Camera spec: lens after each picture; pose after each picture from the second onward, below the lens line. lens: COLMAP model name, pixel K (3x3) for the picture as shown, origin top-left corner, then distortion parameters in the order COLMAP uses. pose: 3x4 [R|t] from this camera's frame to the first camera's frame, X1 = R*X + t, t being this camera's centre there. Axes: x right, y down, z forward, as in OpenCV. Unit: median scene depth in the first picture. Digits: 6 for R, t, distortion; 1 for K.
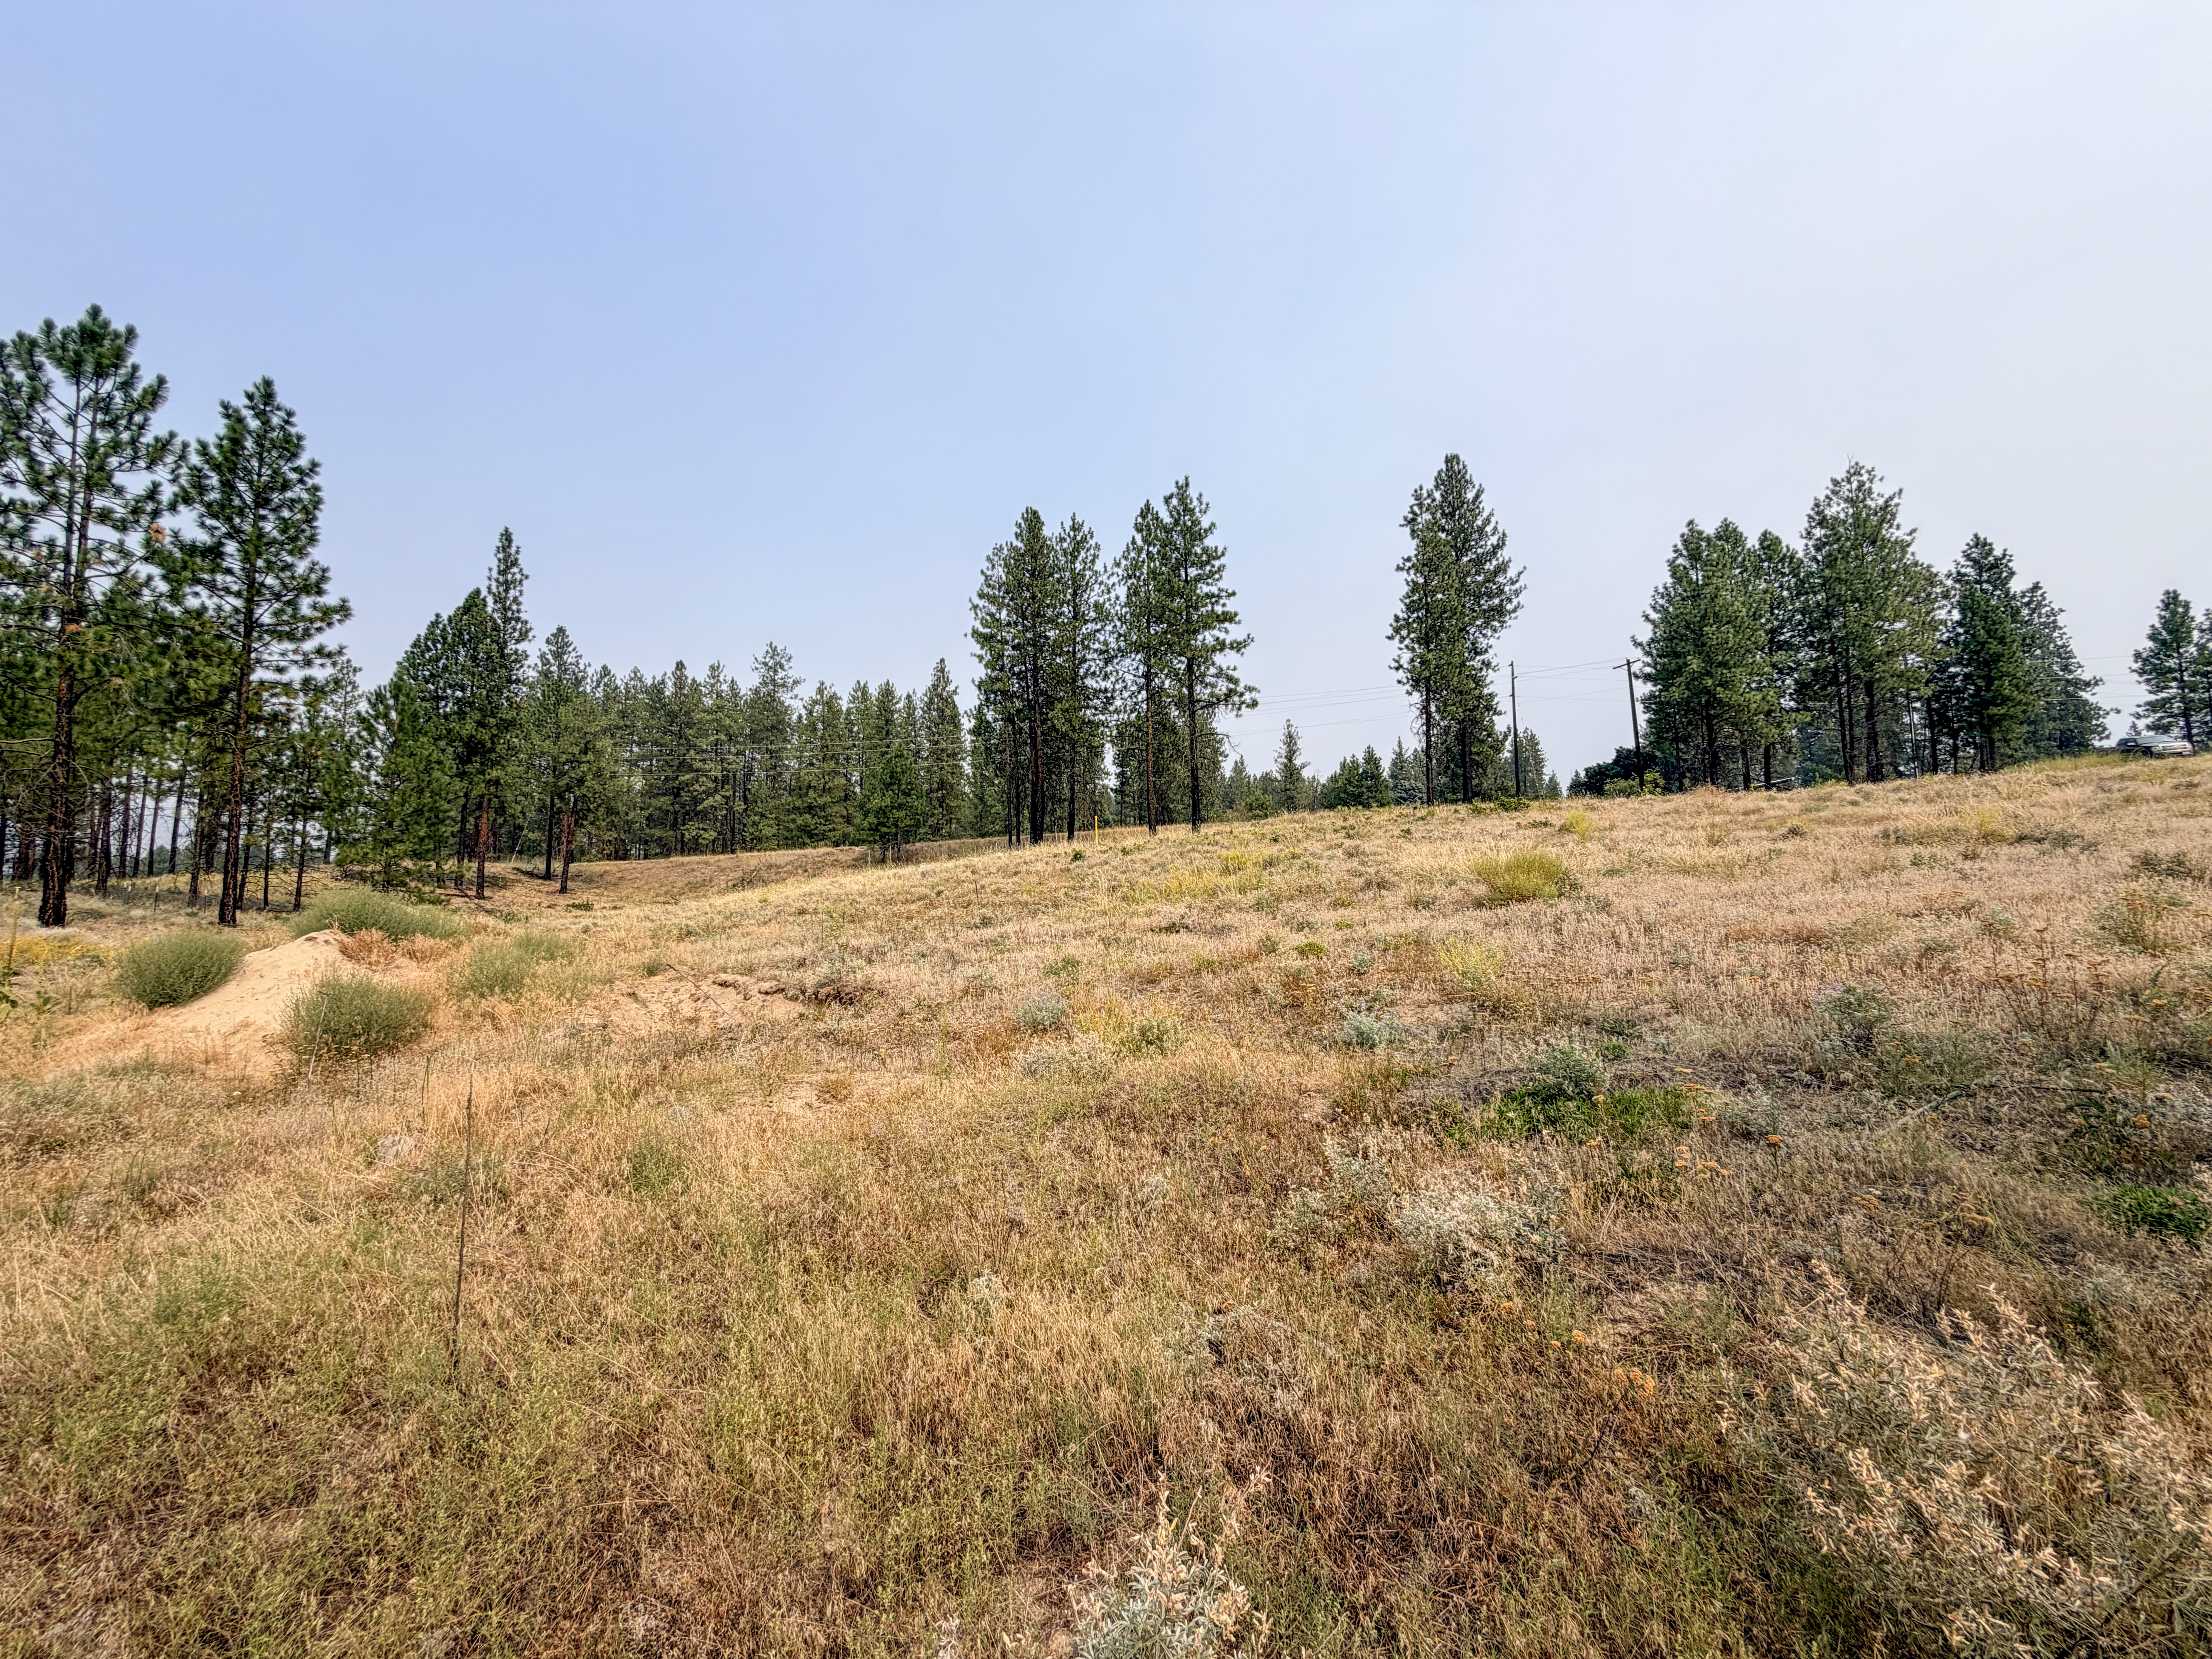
lens RADIAL K [[880.1, 0, 1099.5], [0, 880.1, 832.0], [0, 0, 1]] dist [-0.001588, 0.000345]
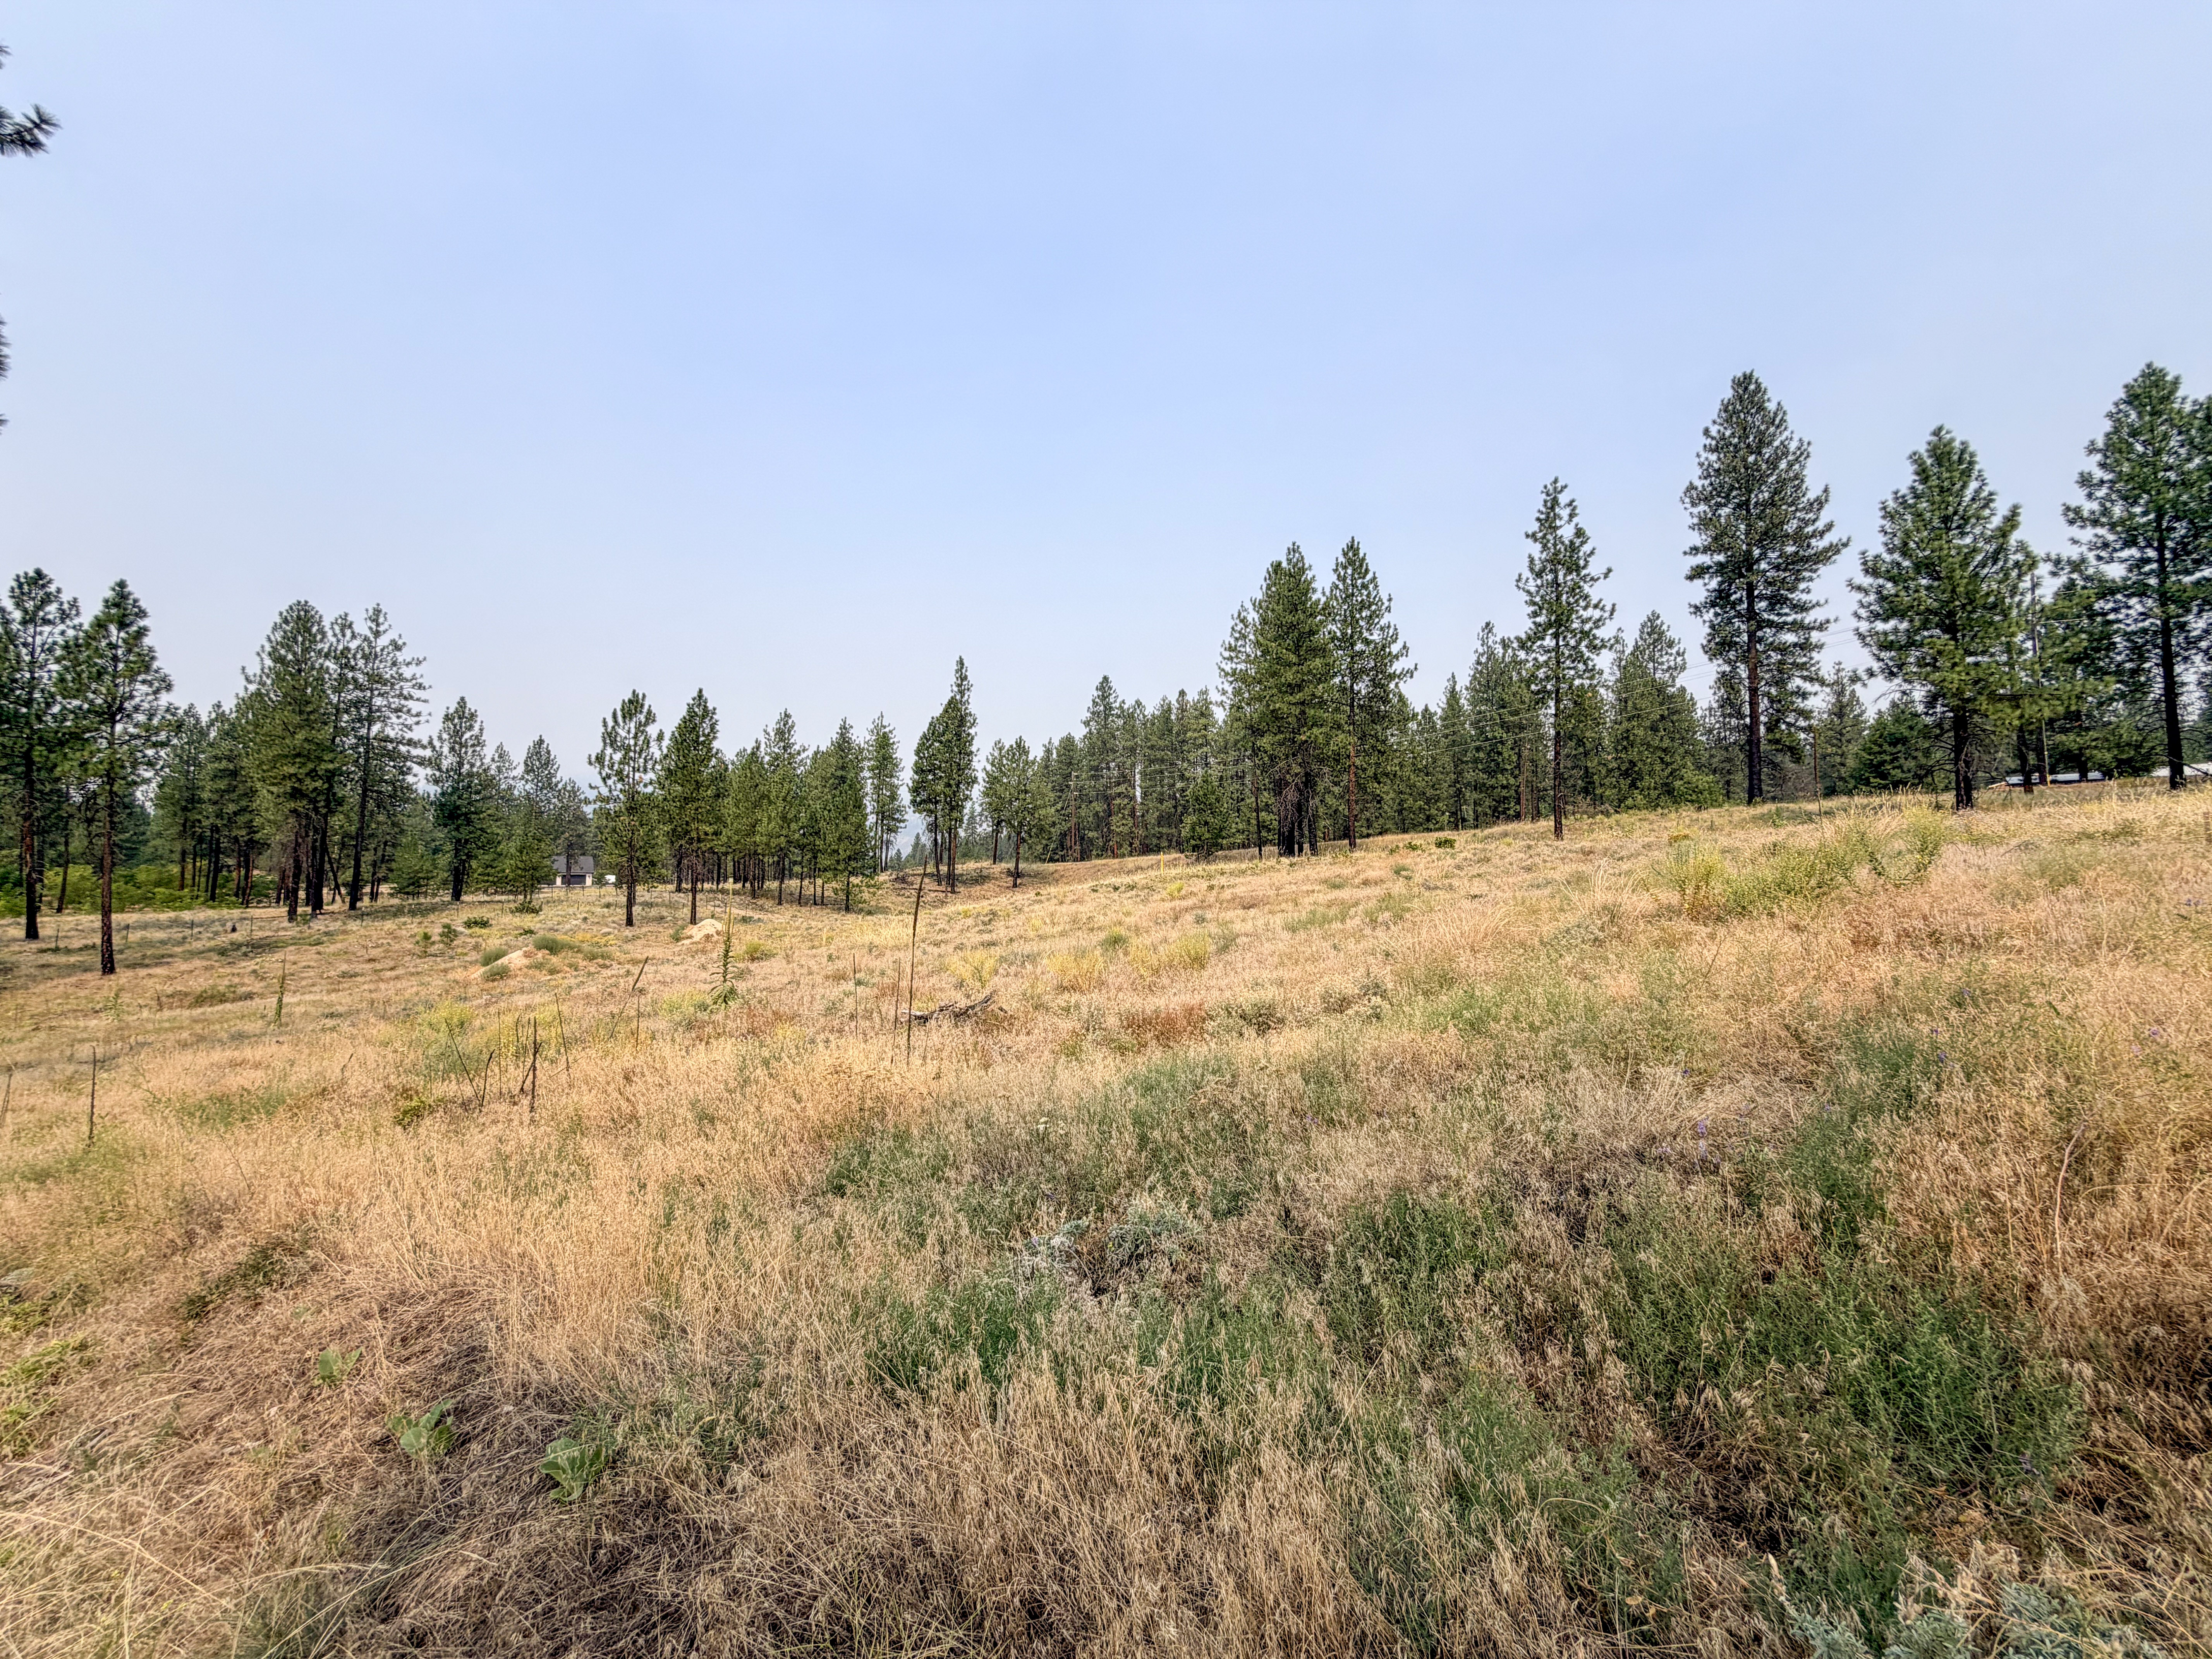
lens RADIAL K [[880.1, 0, 1098.8], [0, 880.1, 833.3], [0, 0, 1]] dist [-0.001588, 0.000345]
pose [[0.749688, -0.019267, -0.661511, 0.535647], [0.044446, 0.998785, 0.021281, -0.052827], [0.660297, -0.045355, 0.749634, -0.026683]]
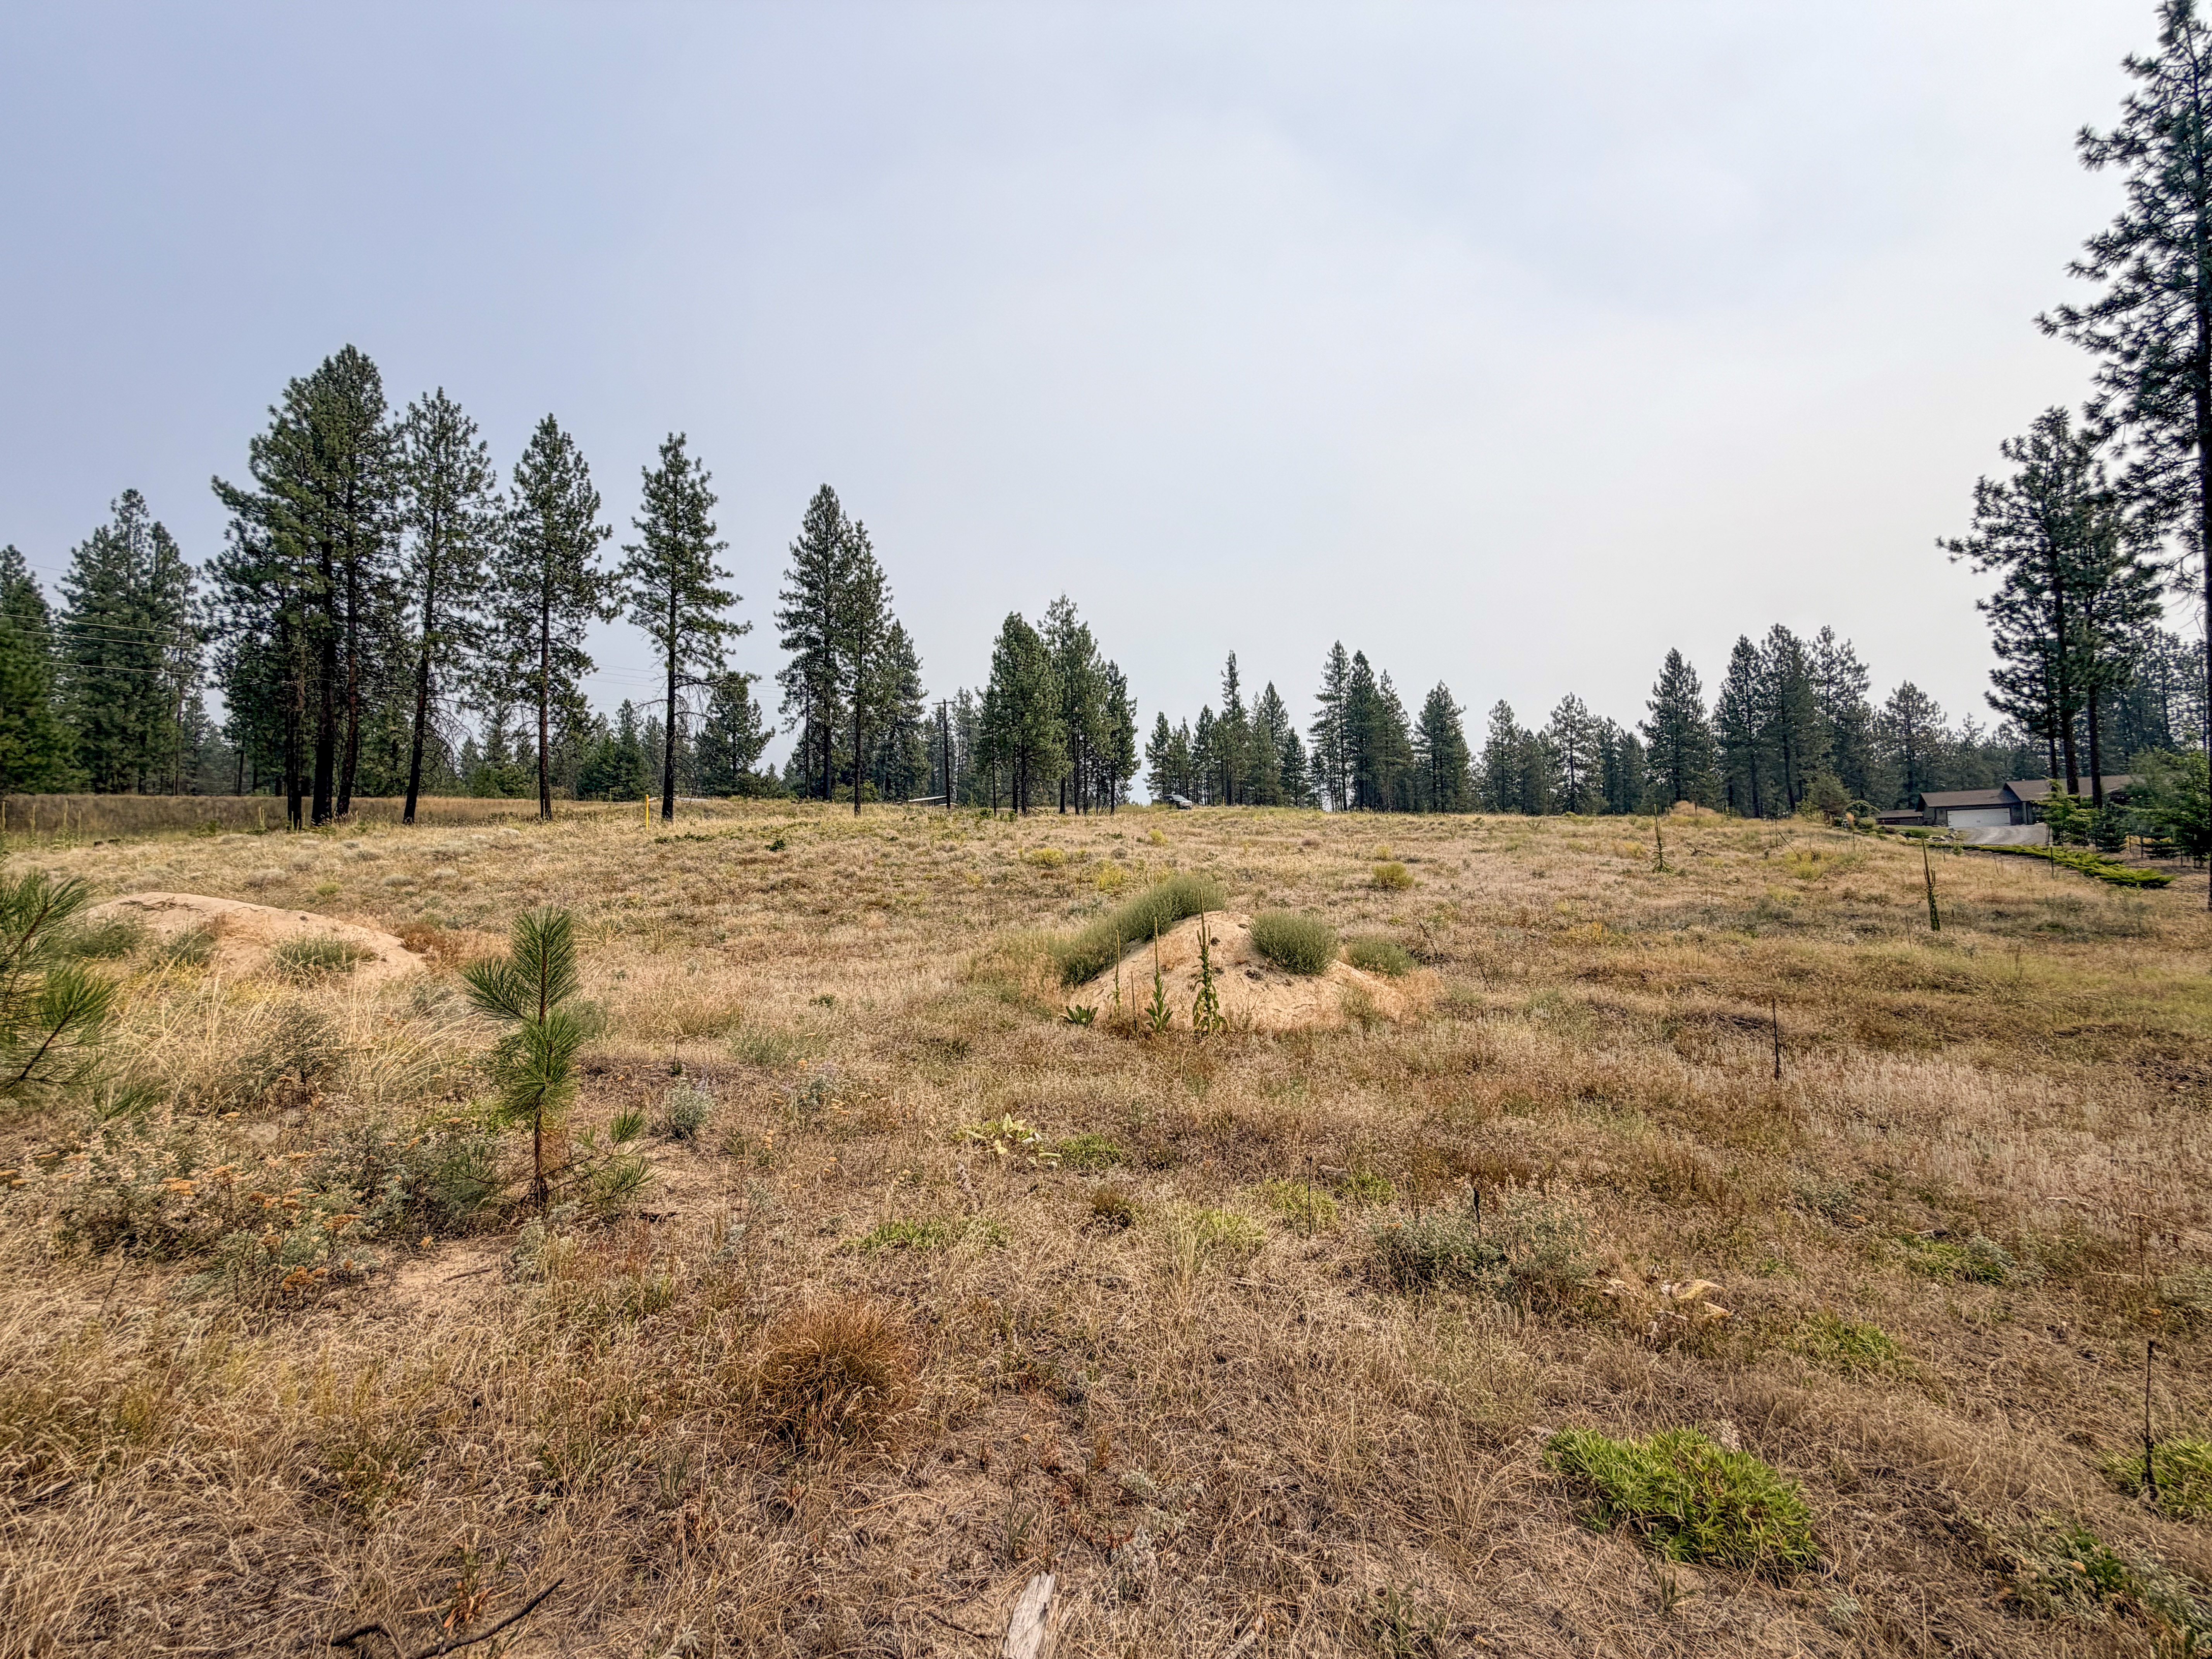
lens RADIAL K [[880.1, 0, 1100.5], [0, 880.1, 835.2], [0, 0, 1]] dist [-0.001588, 0.000345]
pose [[0.571710, 0.044518, 0.819247, -0.319731], [-0.059118, 0.998167, -0.012985, 0.004362], [-0.818323, -0.041009, 0.573293, 0.073935]]
